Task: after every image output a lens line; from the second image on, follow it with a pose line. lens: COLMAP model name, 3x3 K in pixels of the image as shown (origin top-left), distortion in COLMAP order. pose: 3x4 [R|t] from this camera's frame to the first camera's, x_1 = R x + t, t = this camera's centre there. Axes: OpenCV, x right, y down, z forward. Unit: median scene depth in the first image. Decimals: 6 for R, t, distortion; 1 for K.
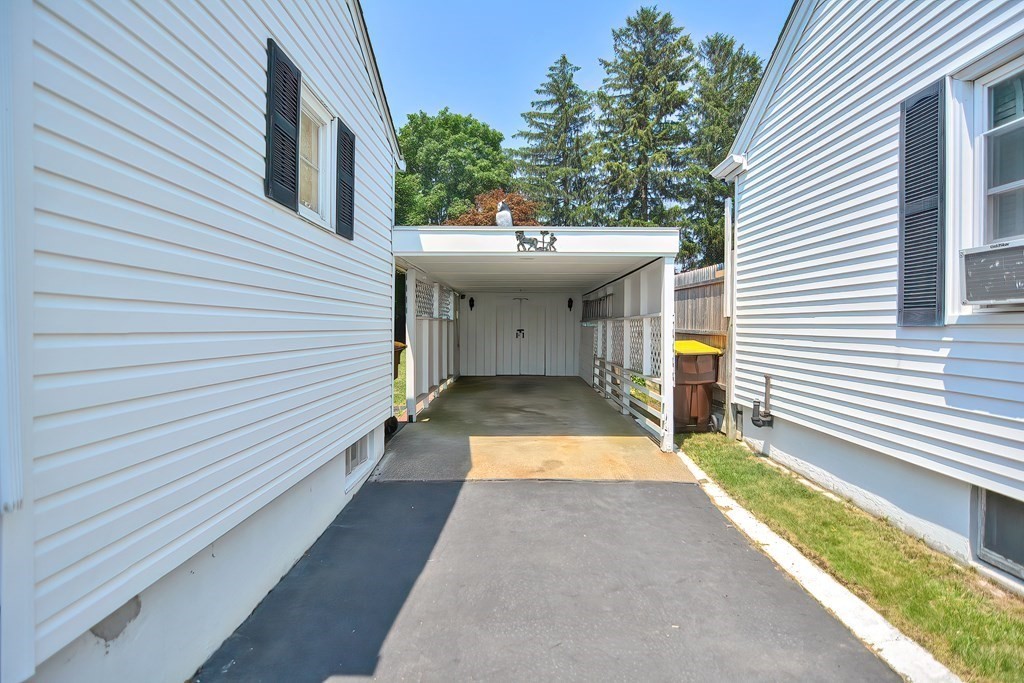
lens RADIAL K [[506.8, 0, 512.5], [0, 506.8, 326.2], [0, 0, 1]] dist [-0.033872, 0.009501]
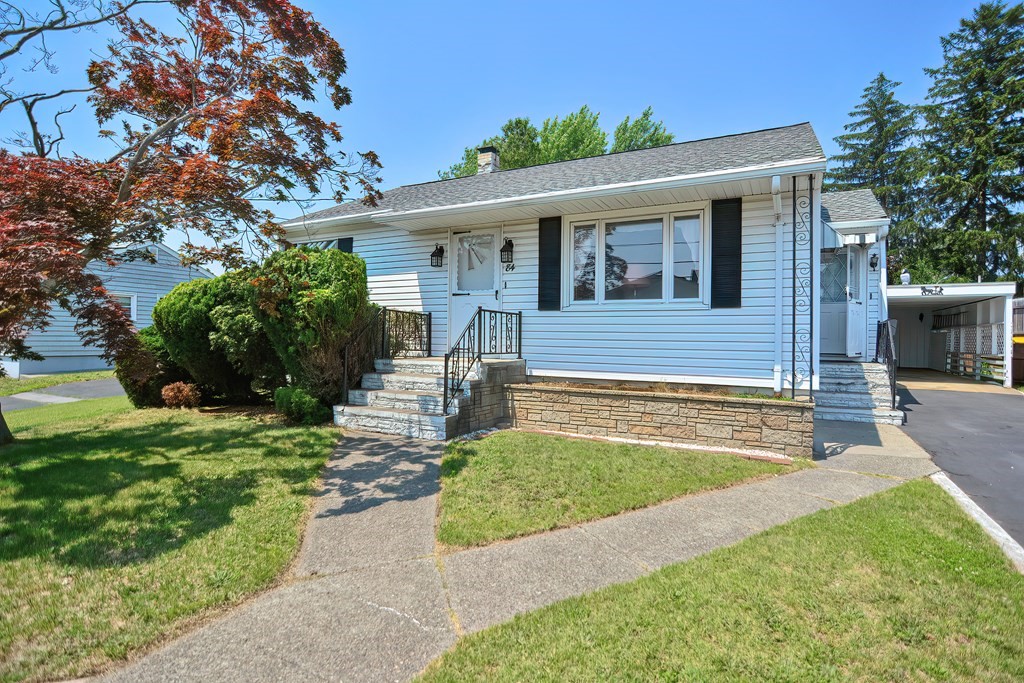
lens RADIAL K [[517.7, 0, 512.0], [0, 517.7, 341.5], [0, 0, 1]] dist [-0.033302, 0.010812]
pose [[0.884404, 0.005052, -0.466695, -0.084581], [-0.005028, 0.999987, 0.001297, 0.010078], [0.466696, 0.001200, 0.884417, -0.288429]]
